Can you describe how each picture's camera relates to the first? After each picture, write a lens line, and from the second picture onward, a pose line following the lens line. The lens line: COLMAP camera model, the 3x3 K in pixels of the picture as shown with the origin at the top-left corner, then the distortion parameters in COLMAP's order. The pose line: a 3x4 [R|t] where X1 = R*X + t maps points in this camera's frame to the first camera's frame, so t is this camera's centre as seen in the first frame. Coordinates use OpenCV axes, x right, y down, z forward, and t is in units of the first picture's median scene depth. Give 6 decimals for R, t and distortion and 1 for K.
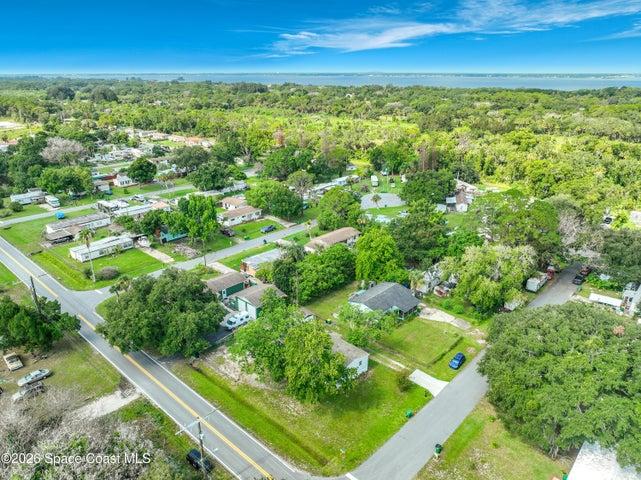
lens RADIAL K [[461.5, 0, 320.5], [0, 461.5, 240.0], [0, 0, 1]] dist [-0.006796, -0.000844]
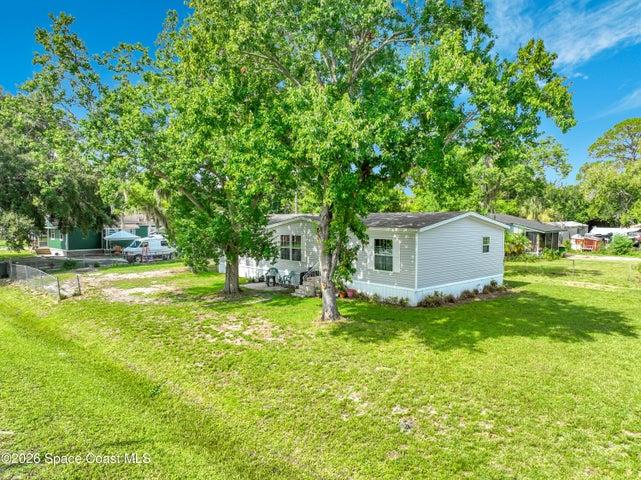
lens RADIAL K [[454.2, 0, 320.5], [0, 454.2, 240.0], [0, 0, 1]] dist [0.006015, 0.006111]
pose [[0.999357, 0.004781, -0.035535, -0.009646], [-0.015319, 0.952992, -0.302608, 0.330708], [0.032418, 0.302958, 0.952452, 0.666010]]
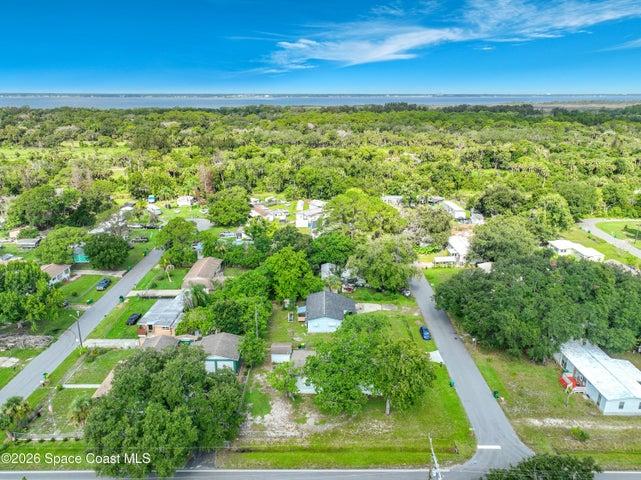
lens RADIAL K [[444.5, 0, 322.0], [0, 444.5, 271.0], [0, 0, 1]] dist [0.006216, 0.002762]
pose [[0.734526, -0.253398, 0.629492, -0.568235], [0.233547, 0.965390, 0.116096, -0.085486], [-0.637124, 0.061740, 0.768285, 0.272838]]
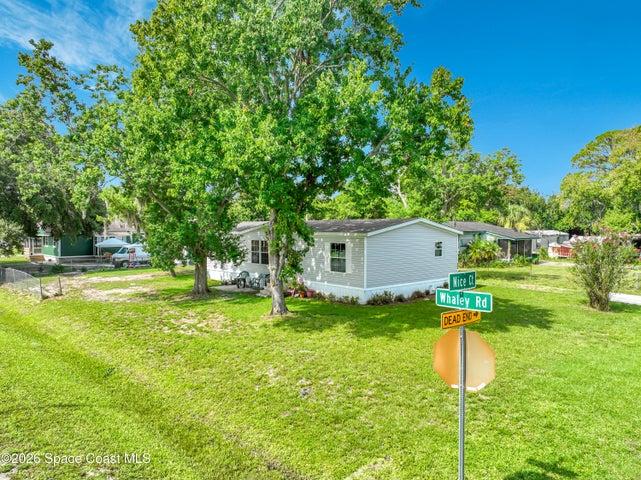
lens RADIAL K [[454.2, 0, 320.5], [0, 454.2, 240.0], [0, 0, 1]] dist [0.006015, 0.006111]
pose [[0.999126, 0.005116, -0.041495, 0.016232], [-0.018280, 0.946045, -0.323520, 0.340128], [0.037601, 0.323996, 0.945311, 0.647937]]
